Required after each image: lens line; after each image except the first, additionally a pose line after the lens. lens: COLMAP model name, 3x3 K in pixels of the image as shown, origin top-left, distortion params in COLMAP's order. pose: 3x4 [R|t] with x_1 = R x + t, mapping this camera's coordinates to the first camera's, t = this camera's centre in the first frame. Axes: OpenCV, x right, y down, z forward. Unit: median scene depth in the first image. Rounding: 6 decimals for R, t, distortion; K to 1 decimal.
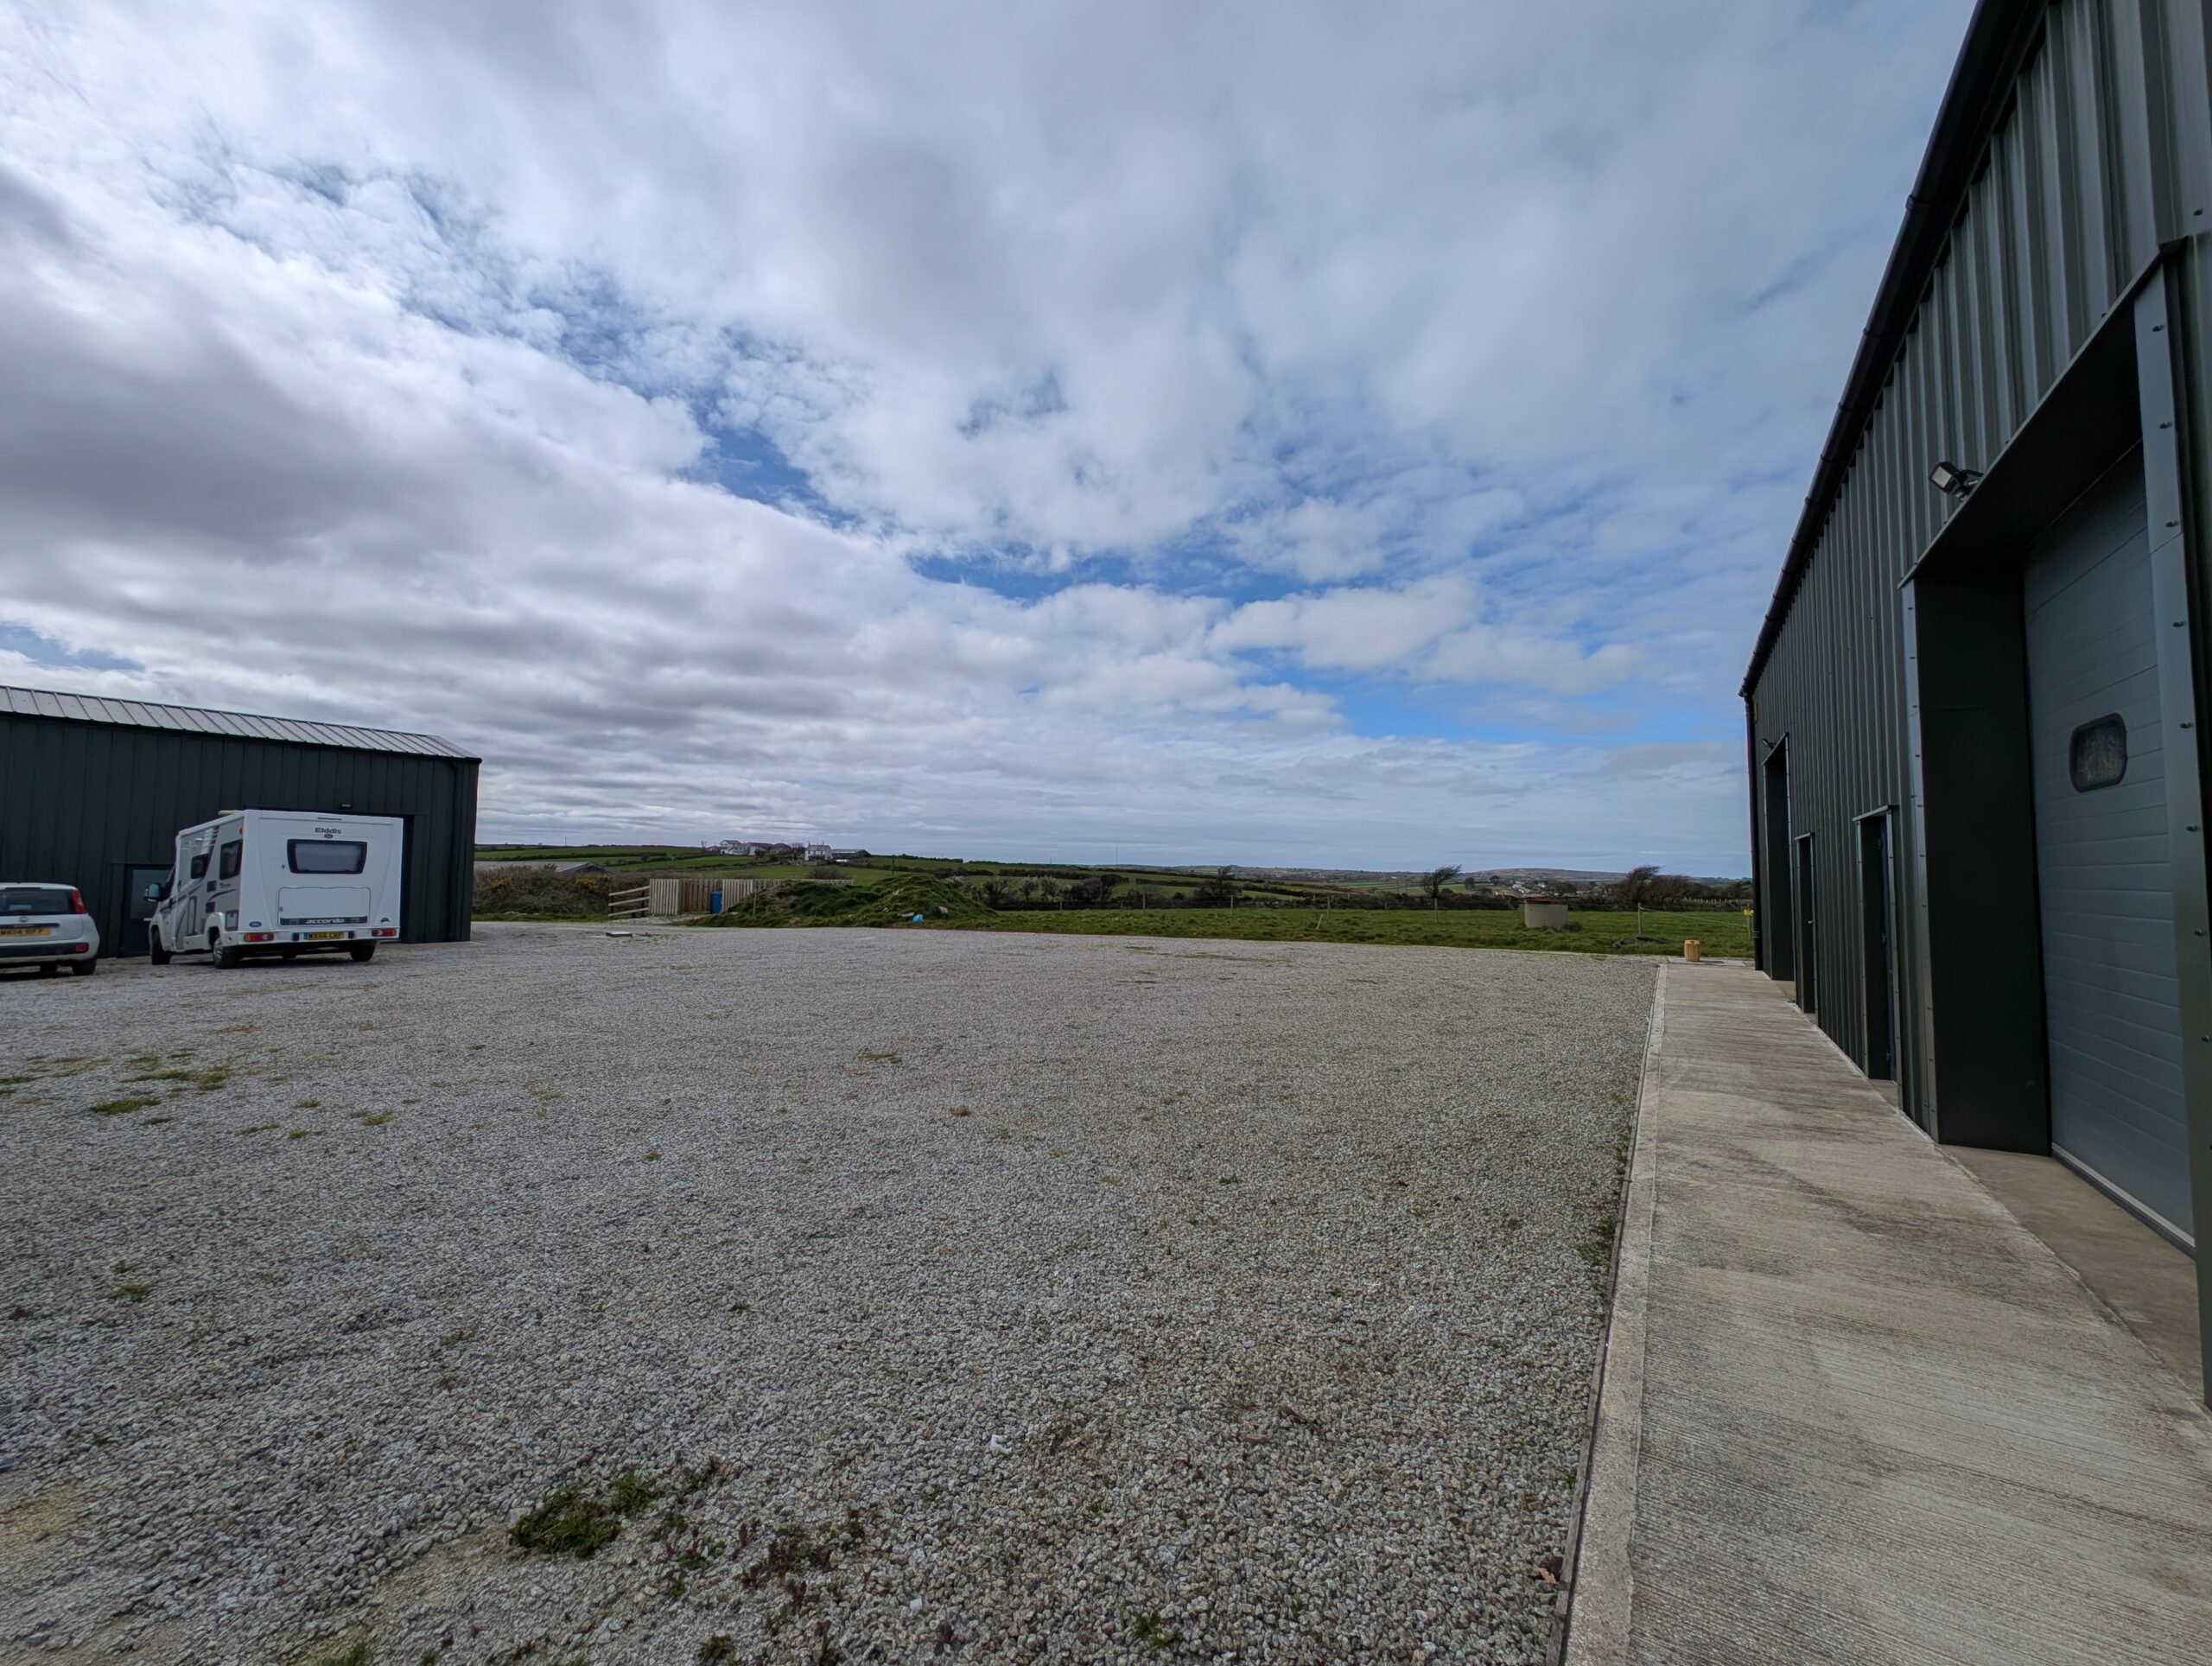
lens RADIAL K [[824.0, 0, 1110.4], [0, 824.0, 865.3], [0, 0, 1]] dist [0.005503, -0.002540]
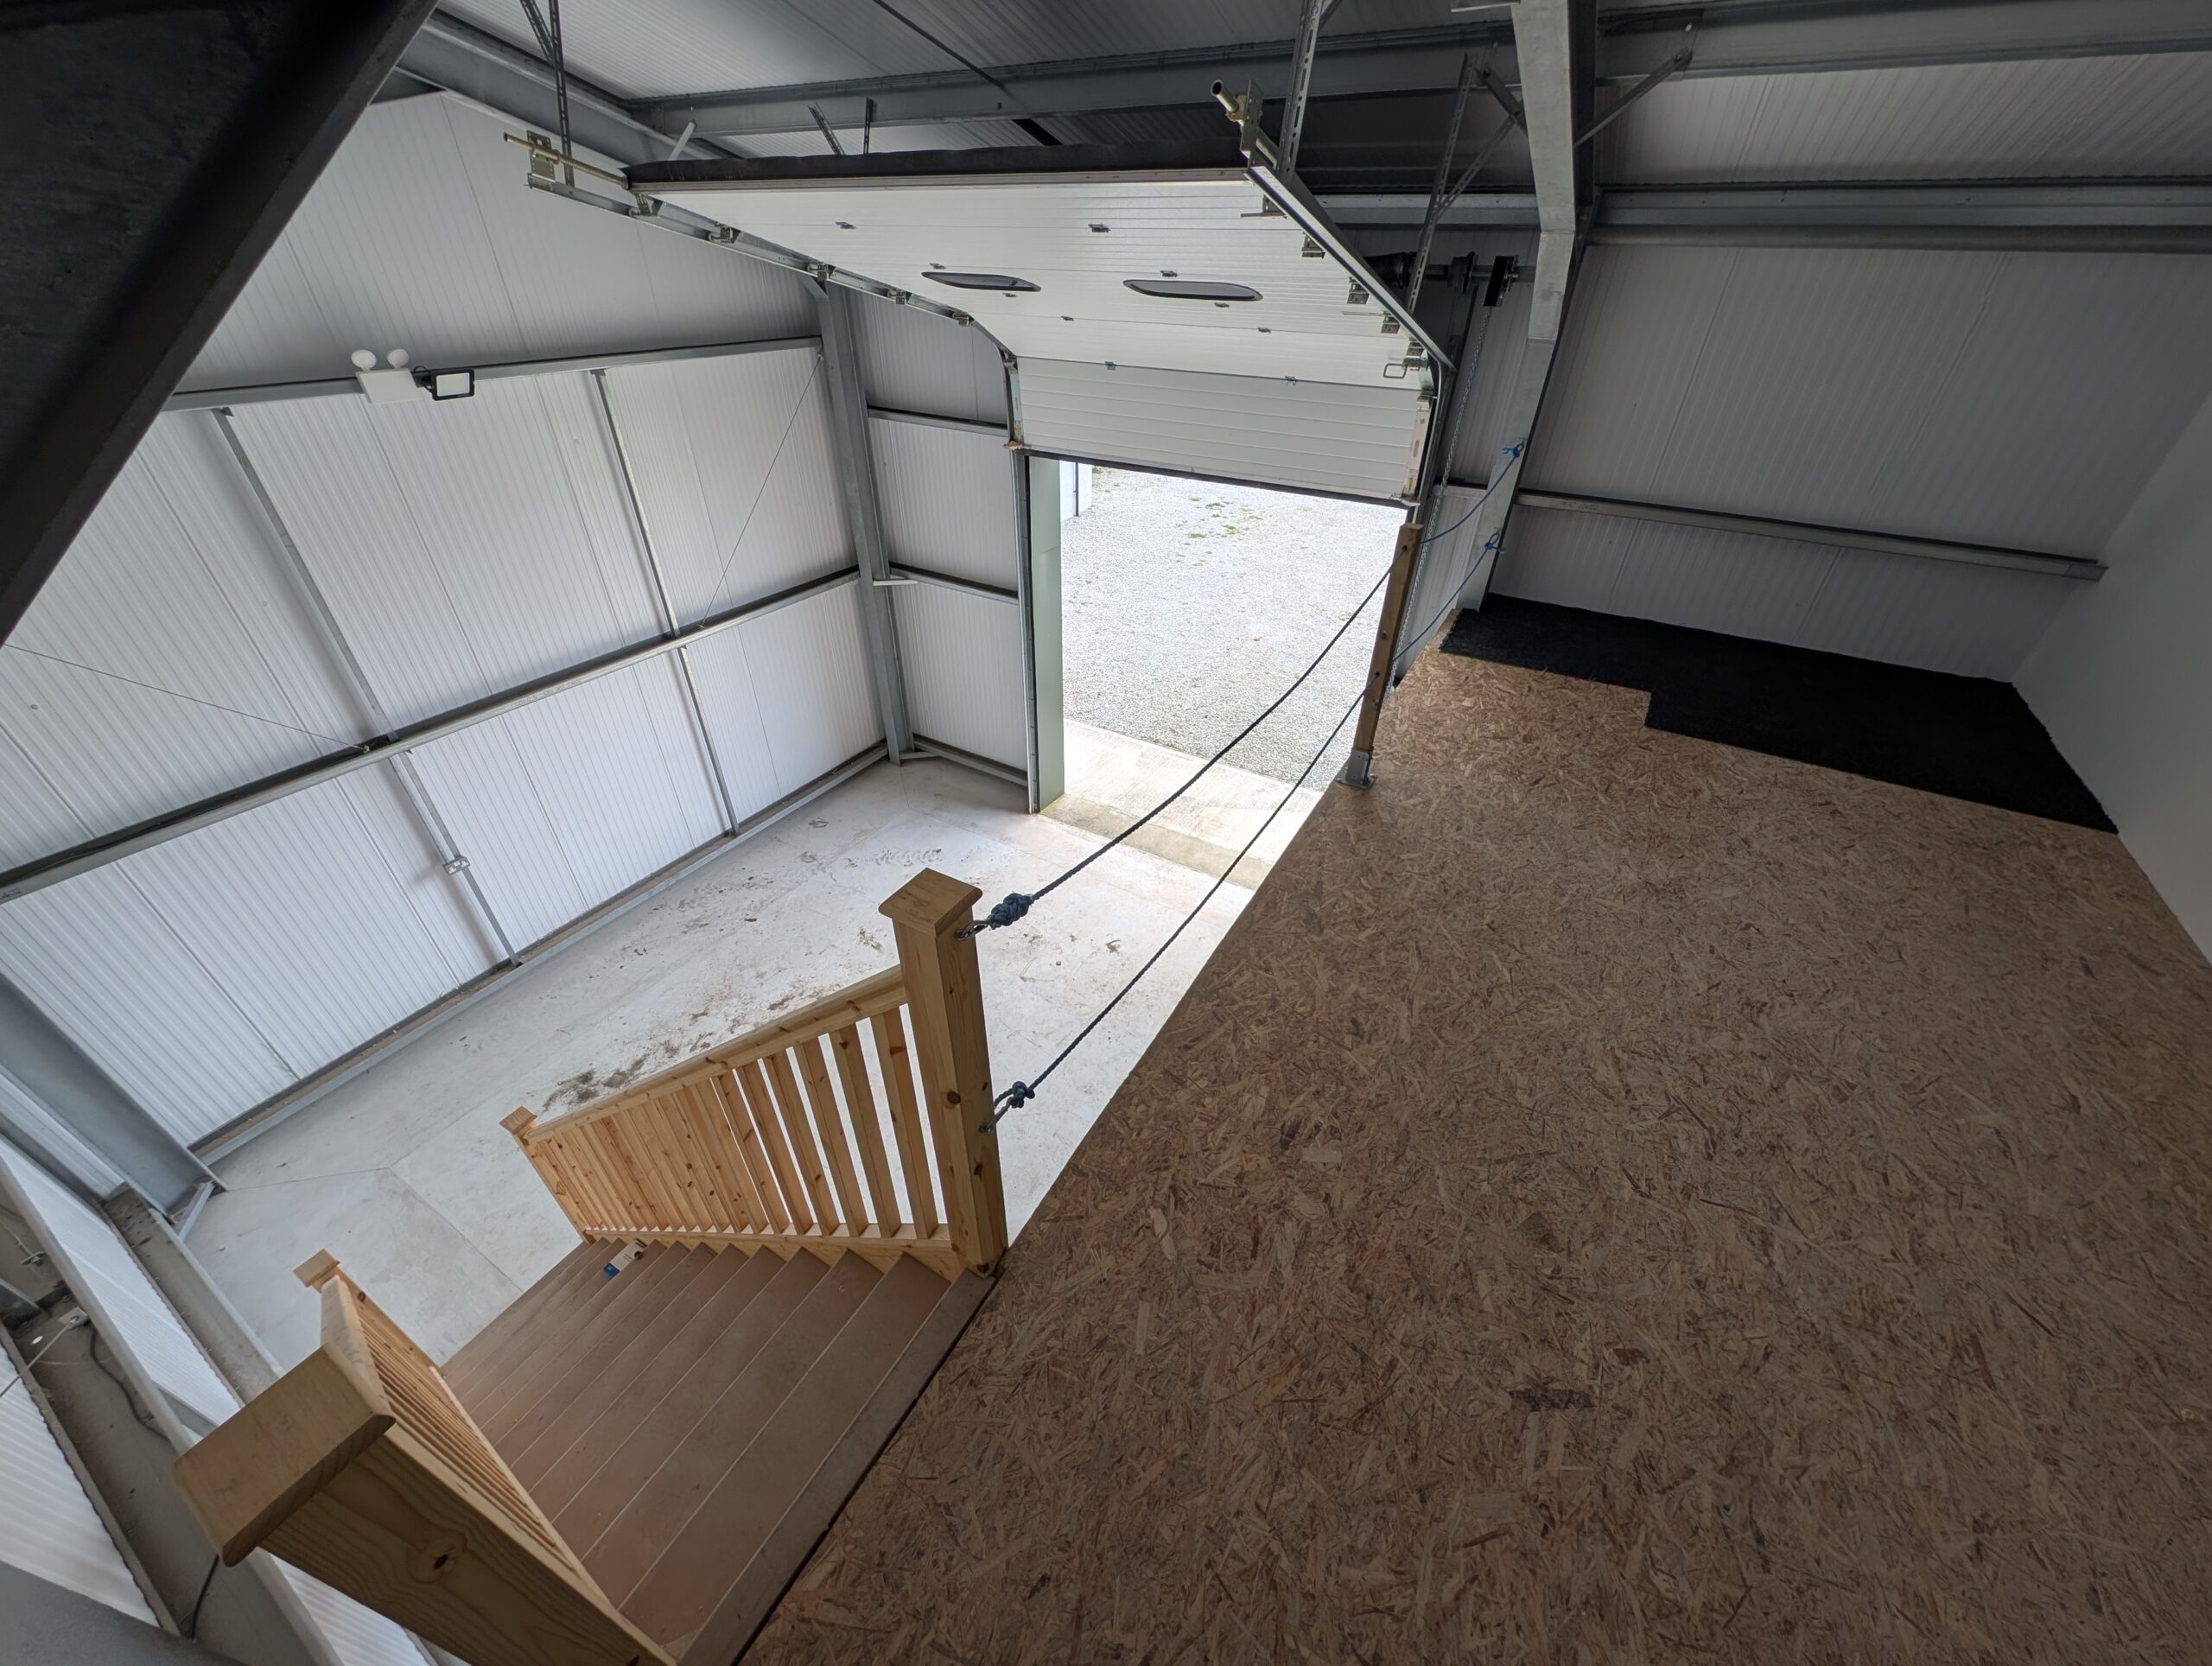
lens RADIAL K [[824.0, 0, 1107.4], [0, 824.0, 831.7], [0, 0, 1]] dist [0.005503, -0.002540]
pose [[0.065464, 0.567917, -0.820478, 2.395393], [-0.002386, 0.822329, 0.569007, -0.675804], [0.997852, -0.035292, 0.055188, 0.544369]]
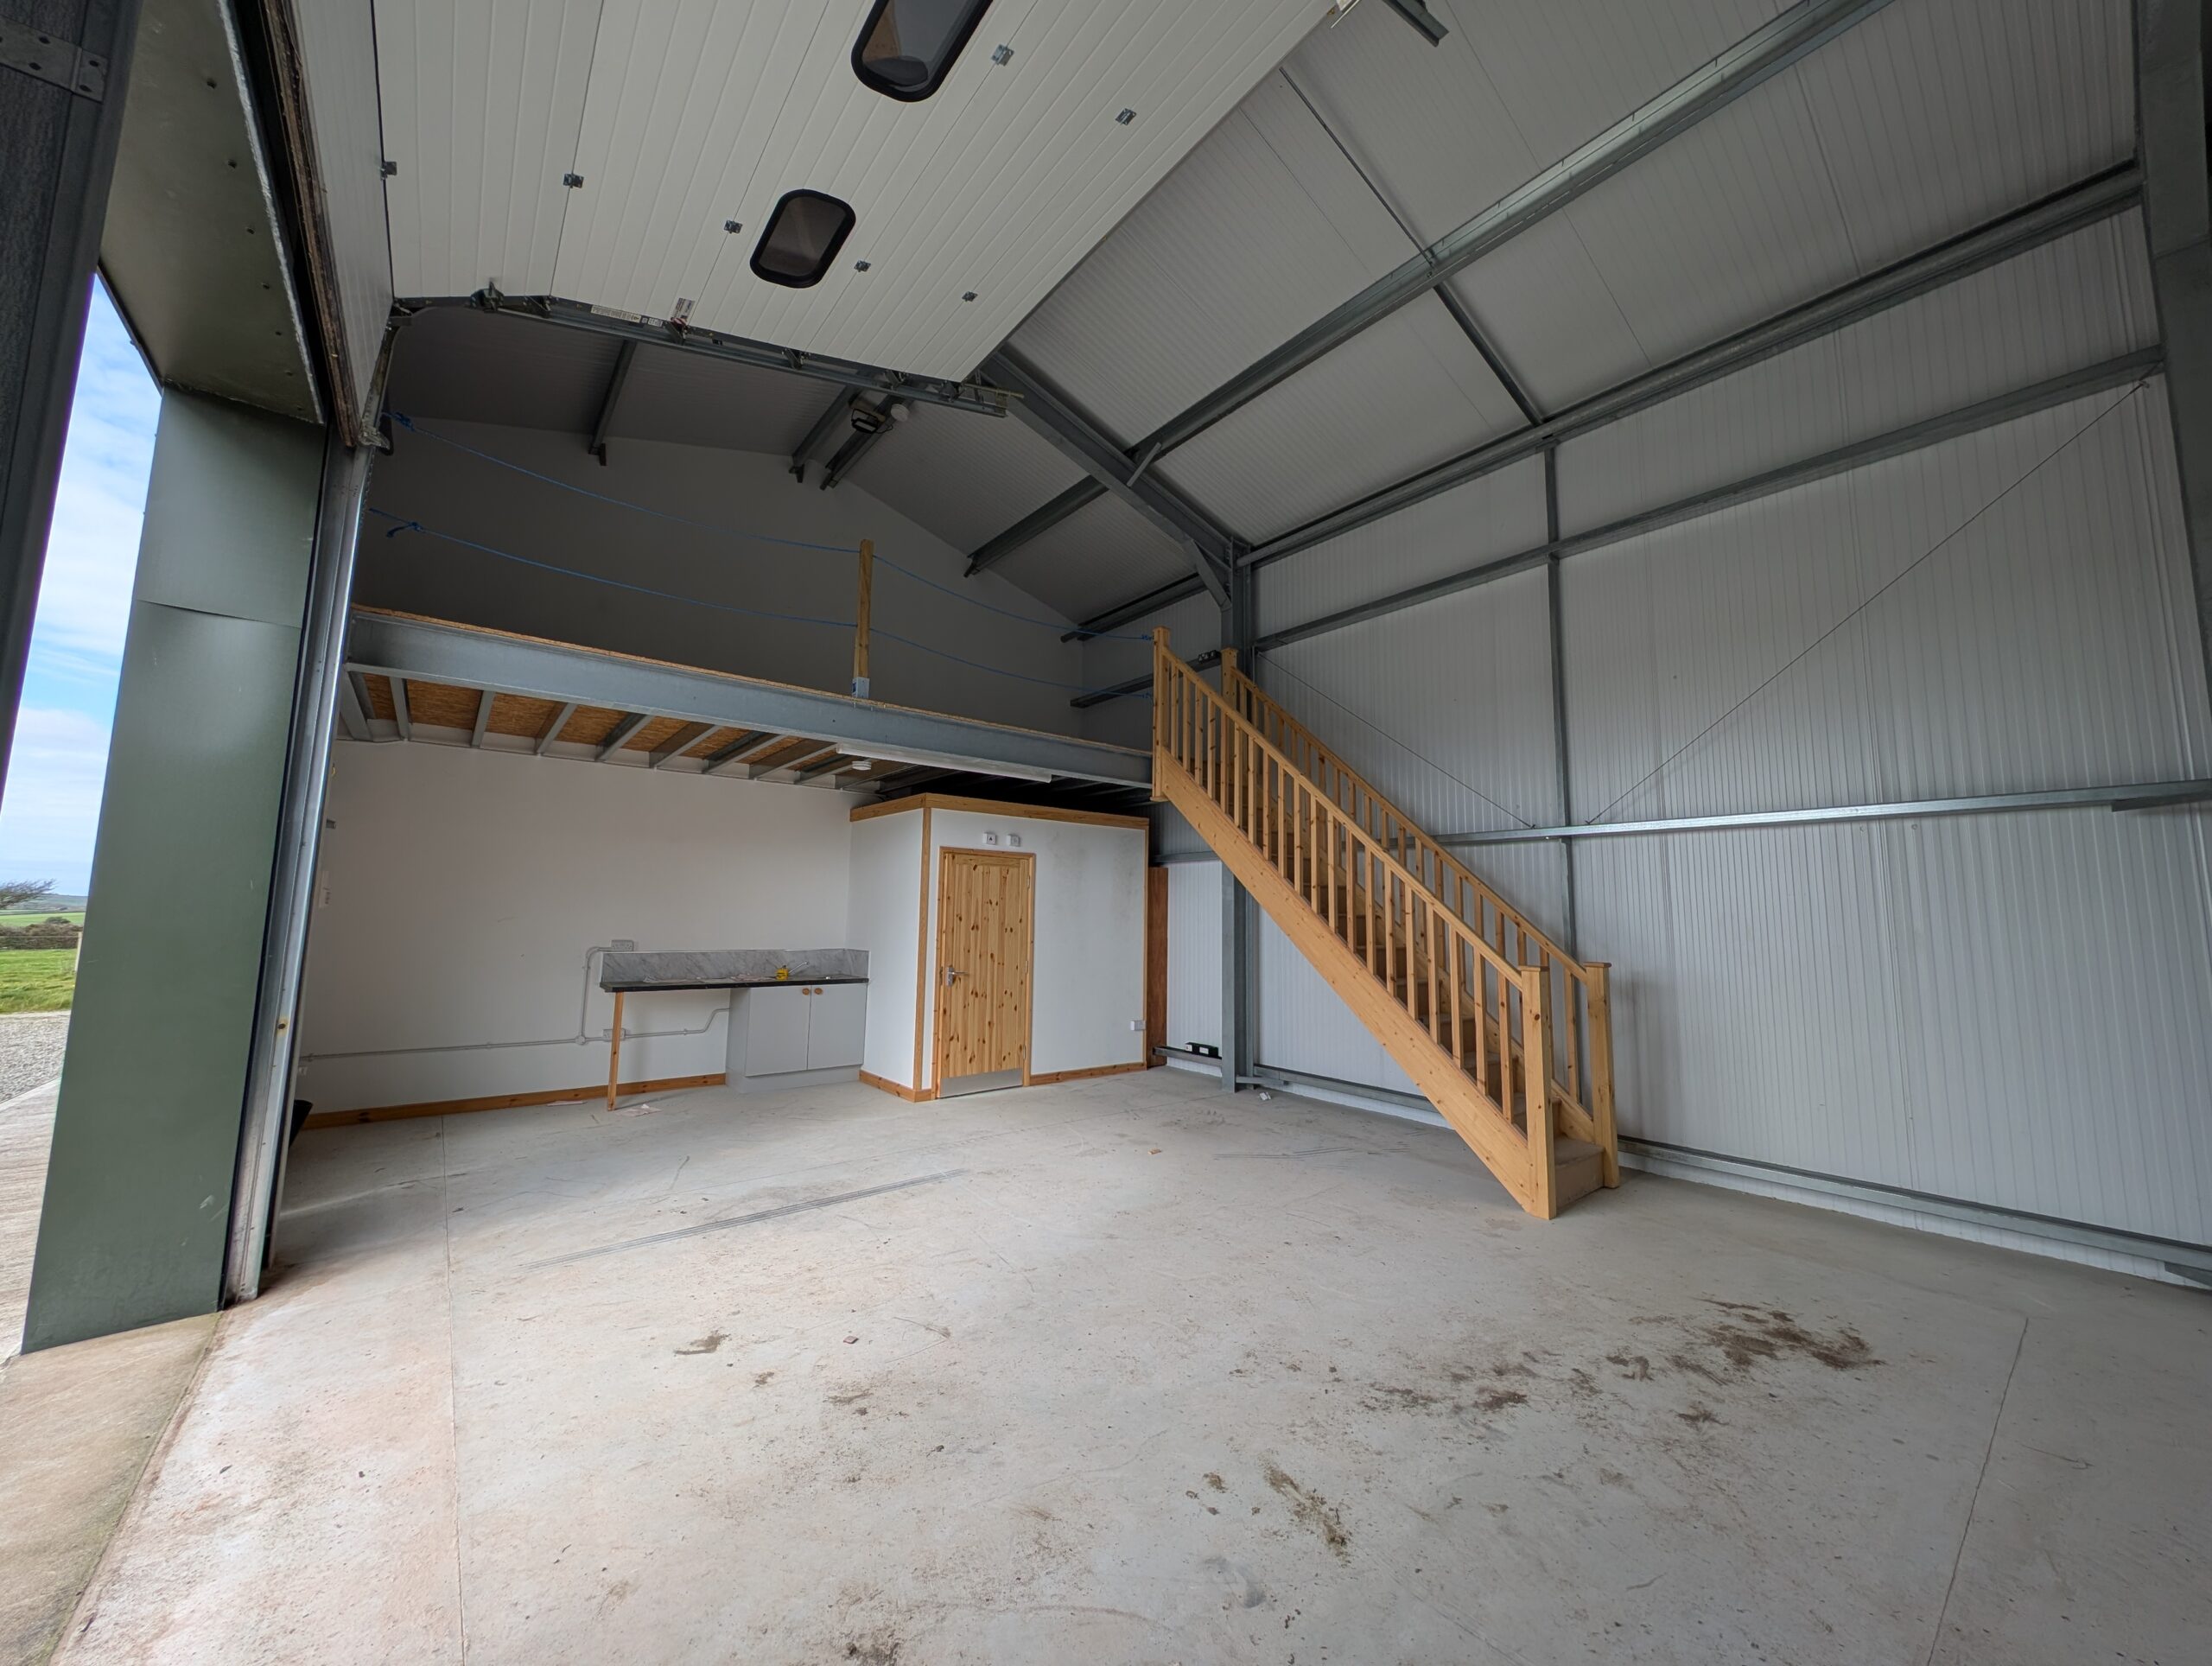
lens RADIAL K [[824.0, 0, 1108.9], [0, 824.0, 826.4], [0, 0, 1]] dist [0.005503, -0.002540]
pose [[0.286282, 0.099848, 0.952929, 0.714180], [-0.024702, 0.994994, -0.096835, 0.022731], [-0.957827, 0.004183, 0.287316, 0.152811]]
